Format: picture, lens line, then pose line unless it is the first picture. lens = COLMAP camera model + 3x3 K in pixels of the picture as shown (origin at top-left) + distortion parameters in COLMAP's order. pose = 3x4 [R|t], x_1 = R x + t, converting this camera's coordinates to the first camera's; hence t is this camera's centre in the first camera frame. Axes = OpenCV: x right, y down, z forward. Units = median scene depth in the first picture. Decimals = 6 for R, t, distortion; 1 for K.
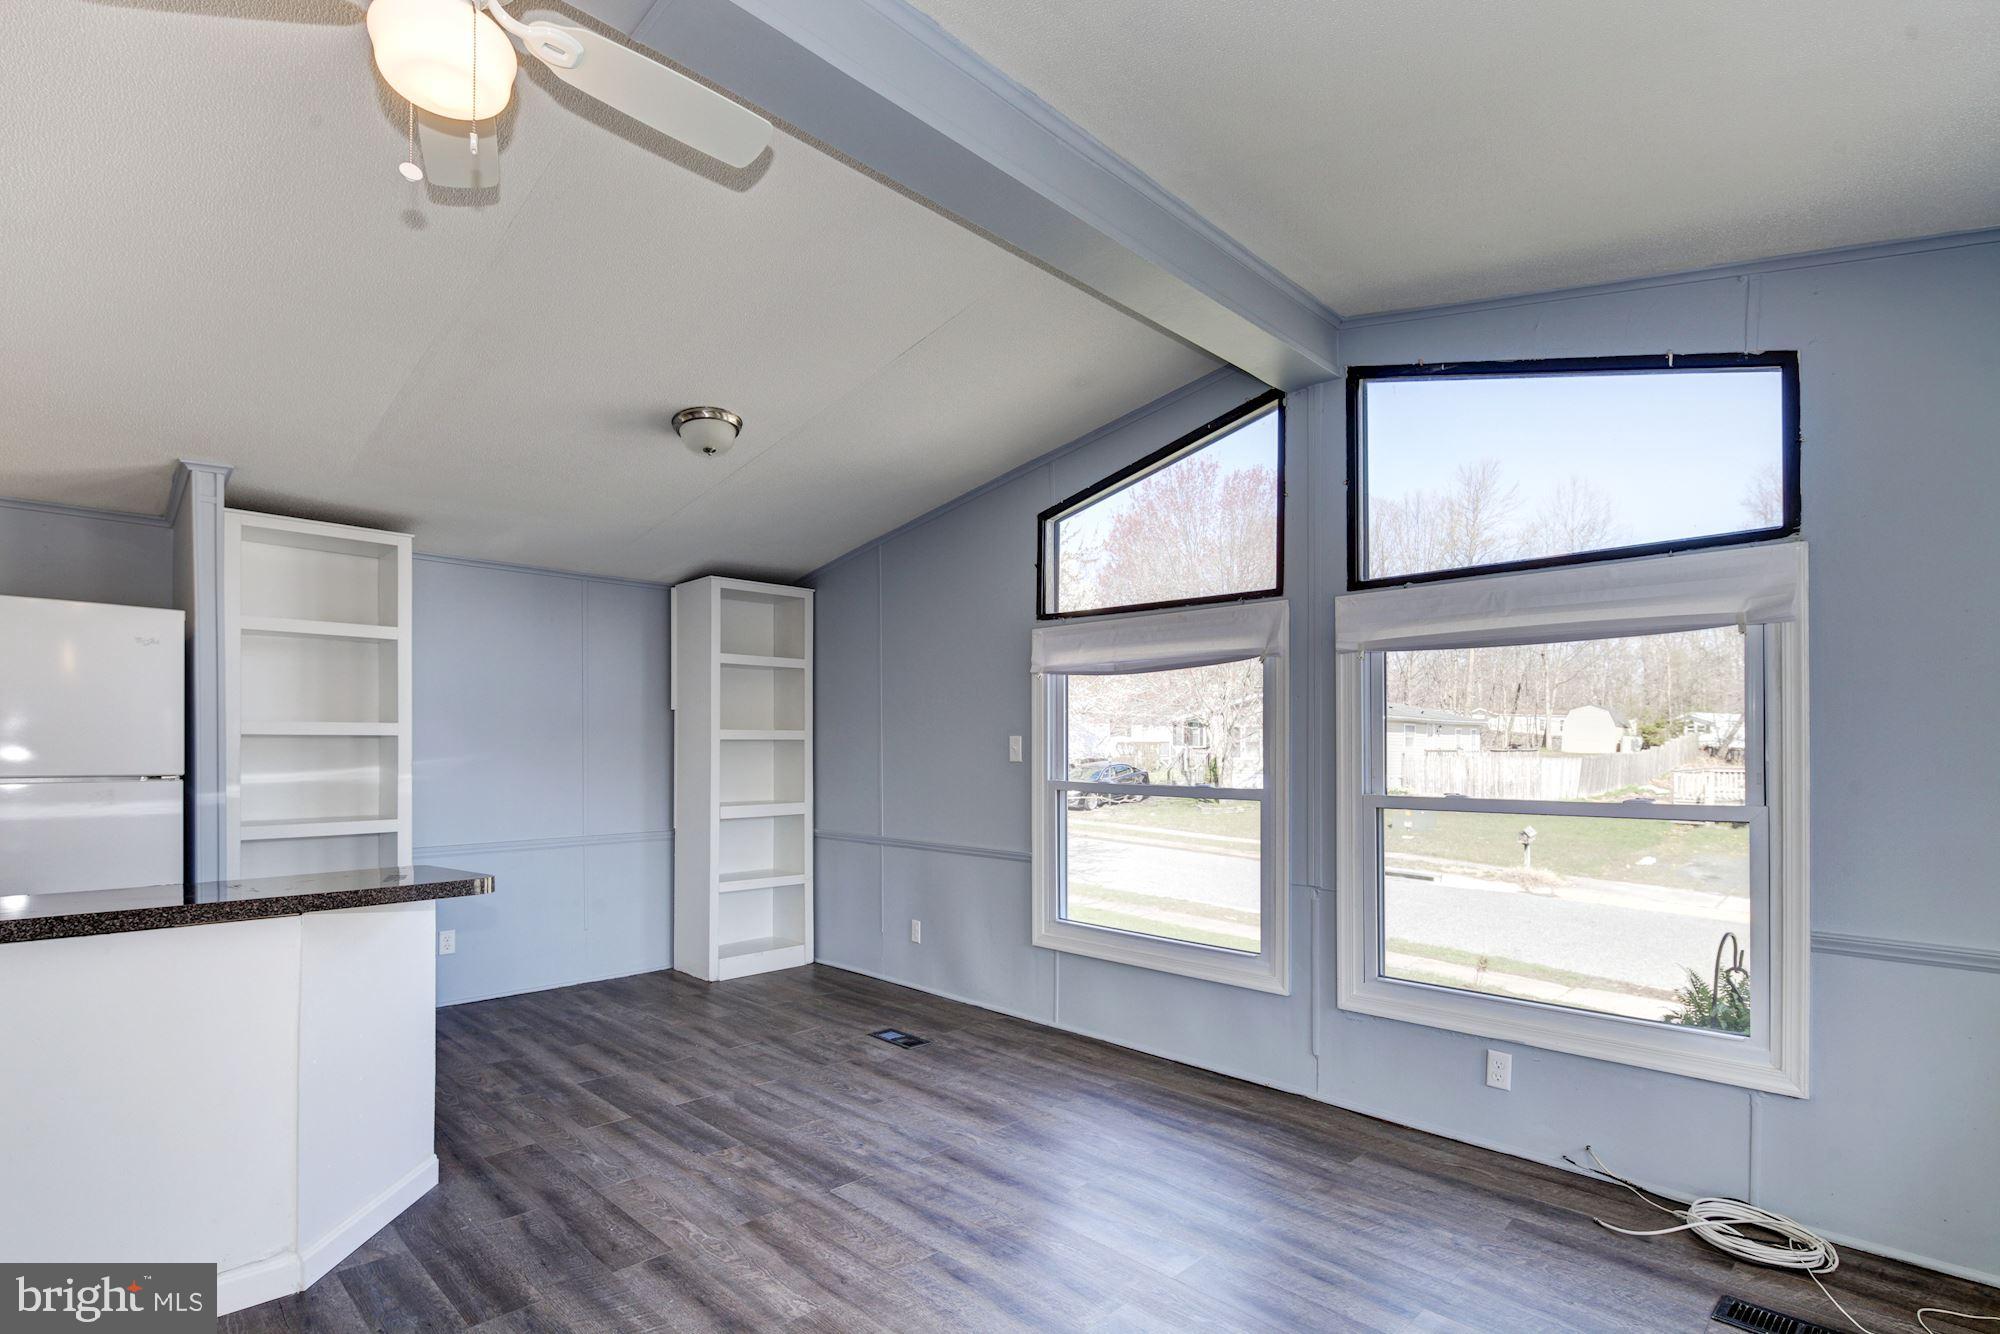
lens RADIAL K [[969.0, 0, 993.4], [0, 969.0, 749.9], [0, 0, 1]] dist [0.005625, -0.004312]
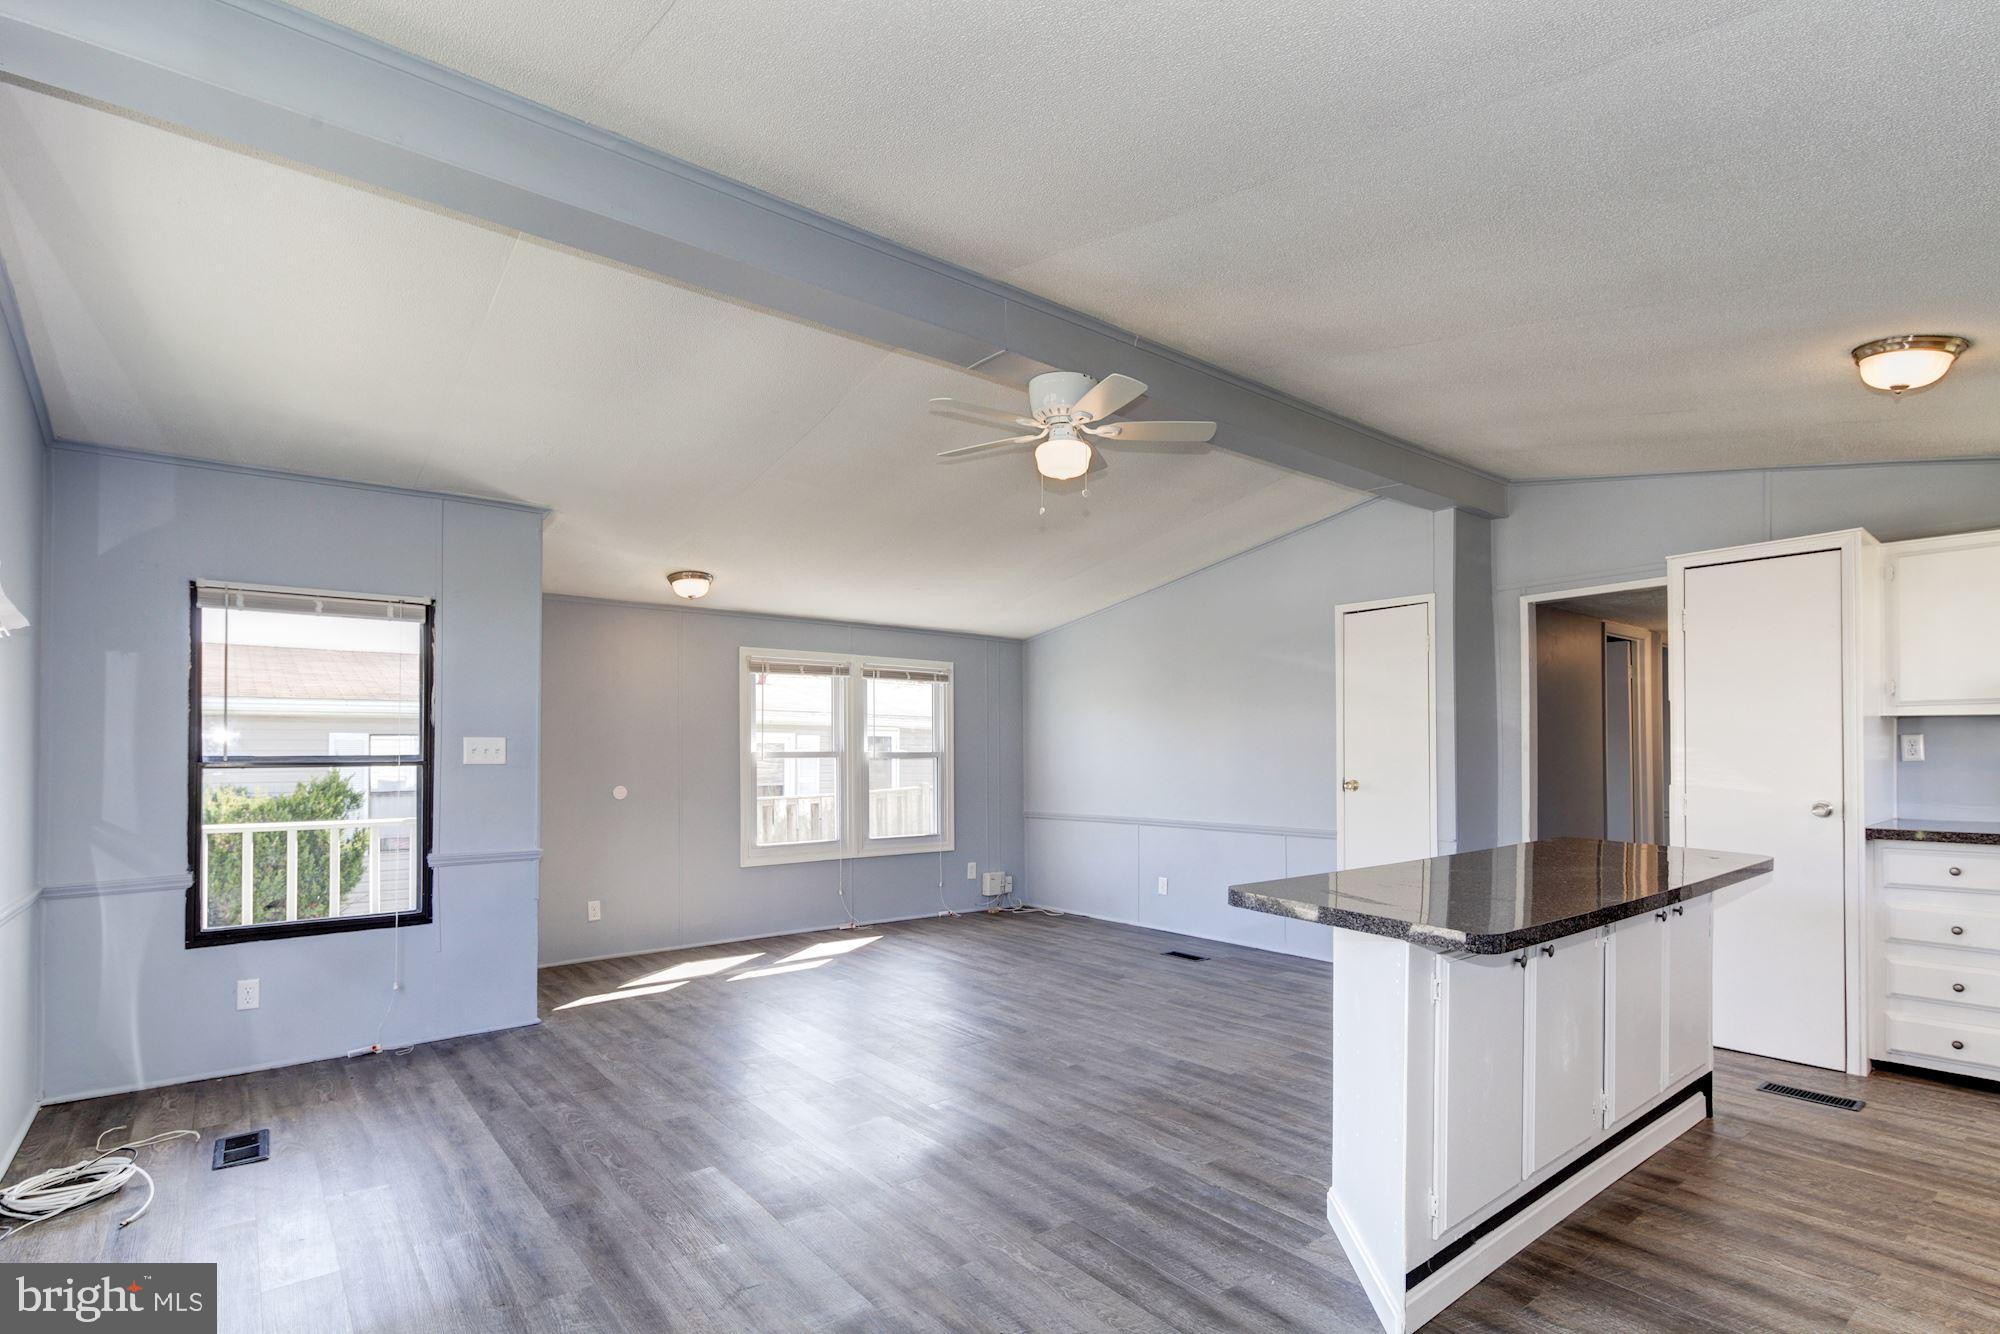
lens RADIAL K [[969.0, 0, 992.5], [0, 969.0, 738.3], [0, 0, 1]] dist [0.005625, -0.004312]
pose [[-0.992651, -0.000577, 0.121009, -0.273707], [-0.002128, 0.999917, -0.012691, -0.002453], [-0.120992, -0.012856, -0.992570, 1.344791]]
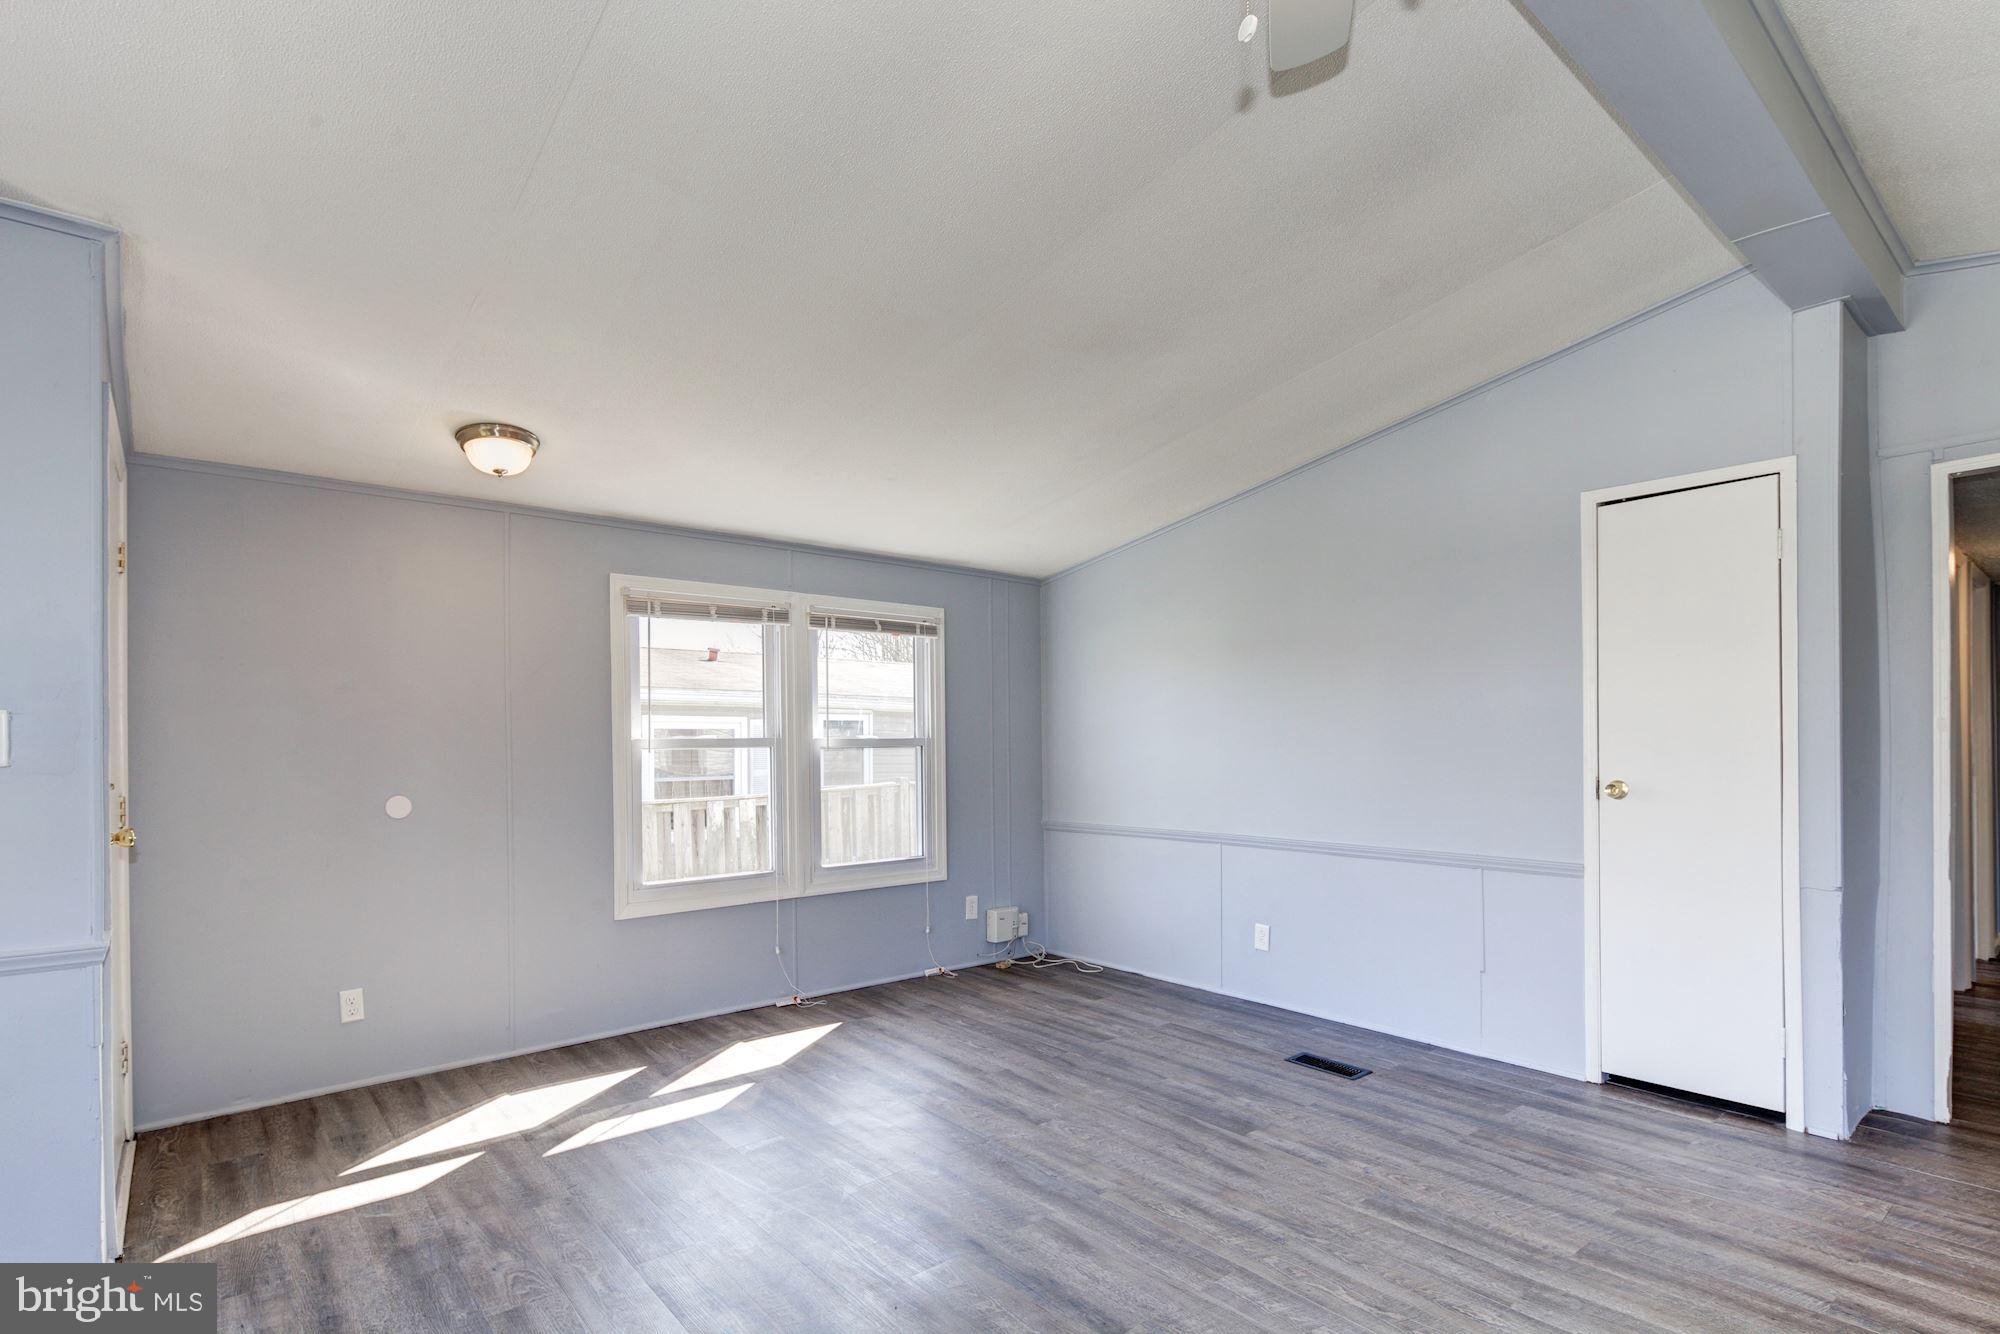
lens RADIAL K [[969.0, 0, 991.8], [0, 969.0, 740.8], [0, 0, 1]] dist [0.005625, -0.004312]
pose [[-0.995163, 0.002095, 0.098219, -0.150787], [0.002403, 0.999993, 0.003021, 0.000384], [-0.098212, 0.003242, -0.995160, 0.722989]]
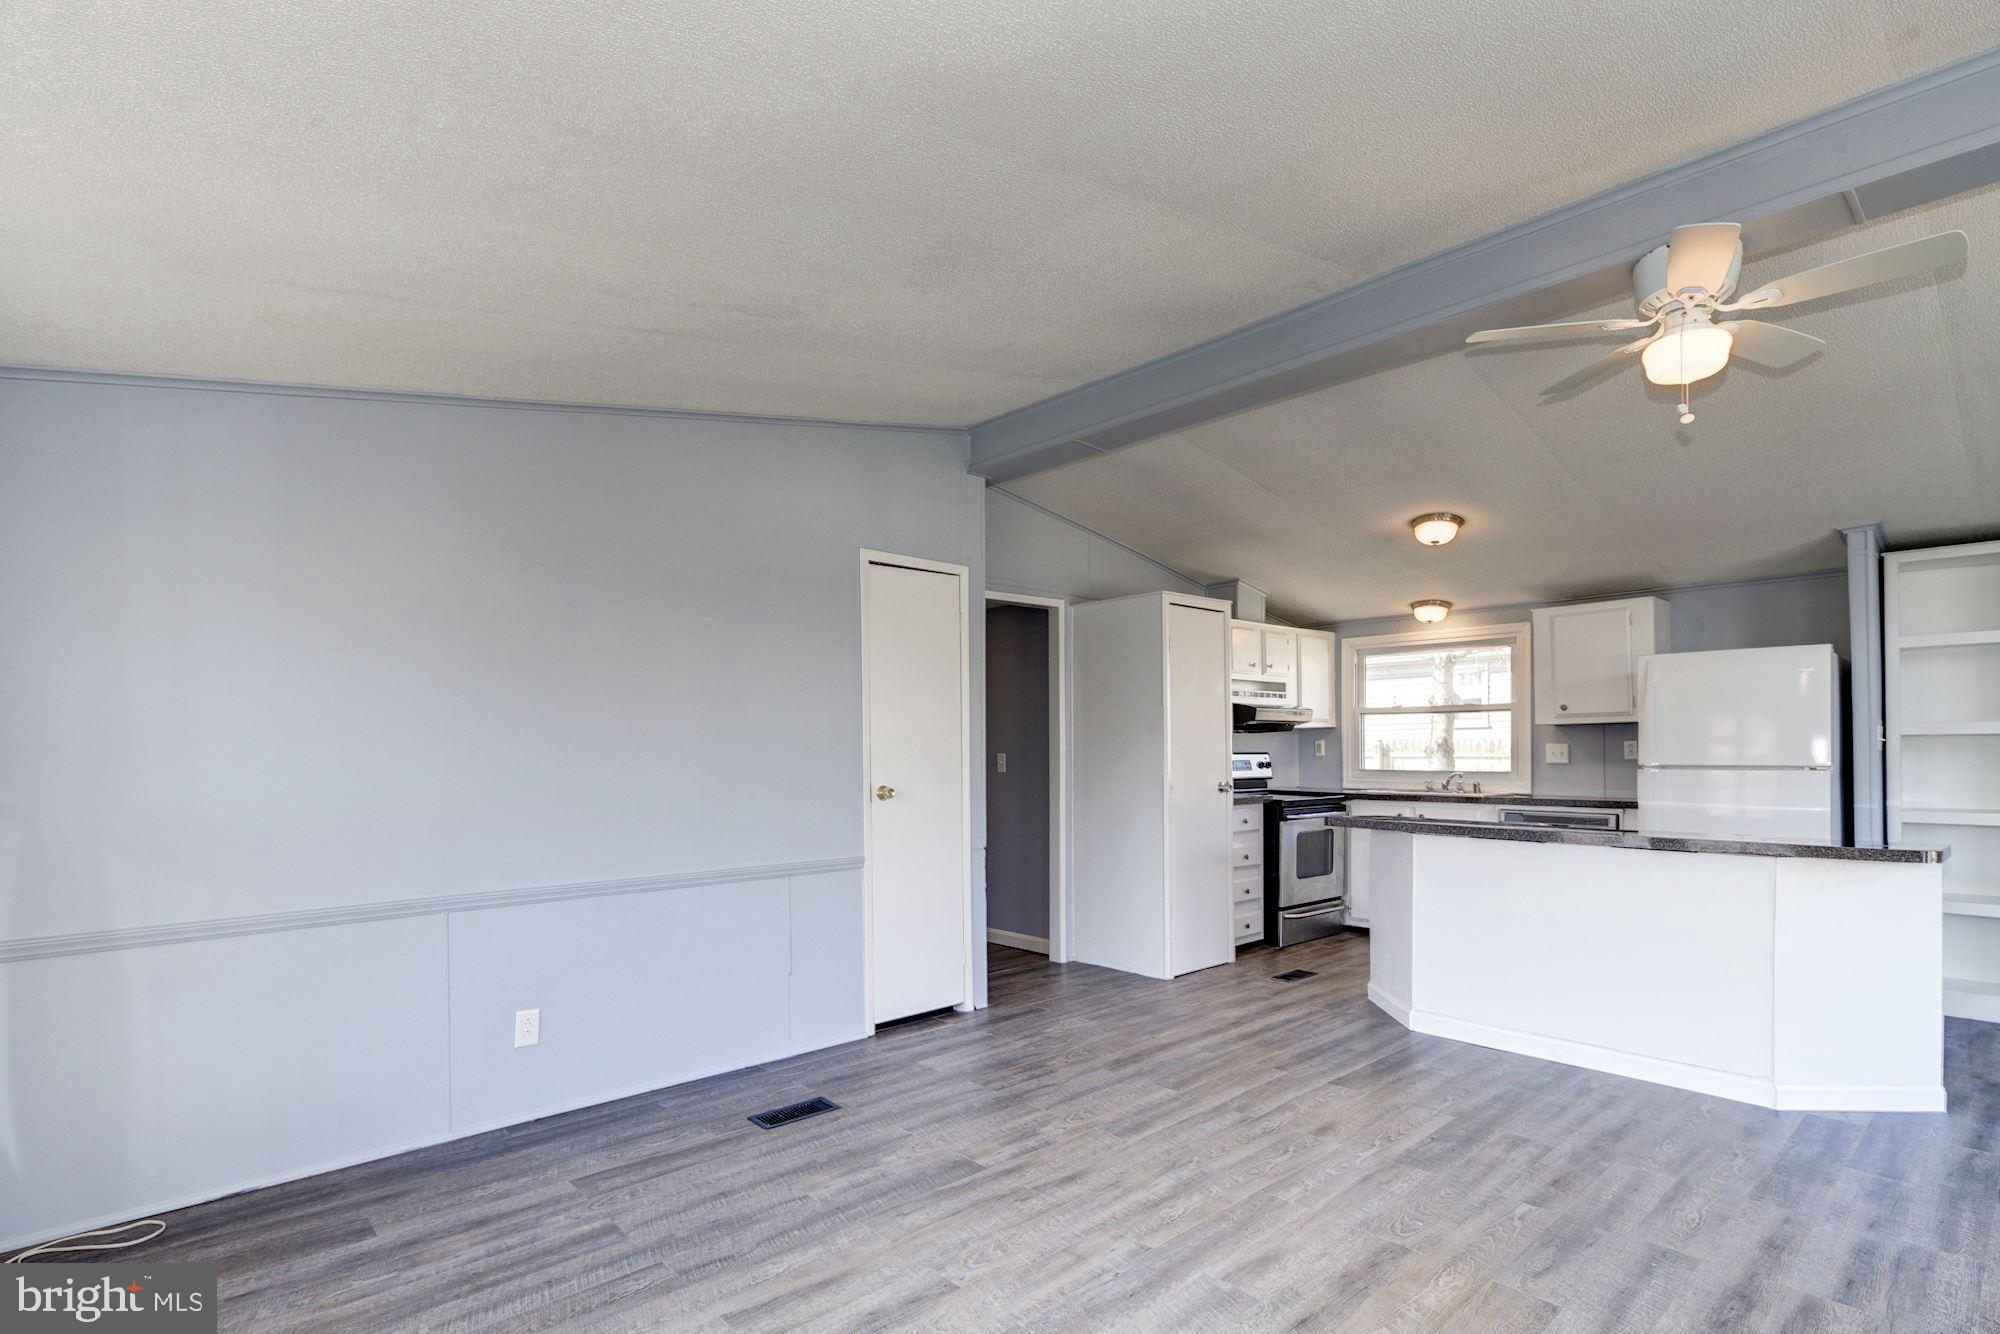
lens RADIAL K [[969.0, 0, 1003.4], [0, 969.0, 745.6], [0, 0, 1]] dist [0.005625, -0.004312]
pose [[-0.043488, -0.008834, -0.999015, 0.505374], [0.002715, 0.999956, -0.008960, 0.005092], [0.999050, -0.003102, -0.043463, -0.072441]]
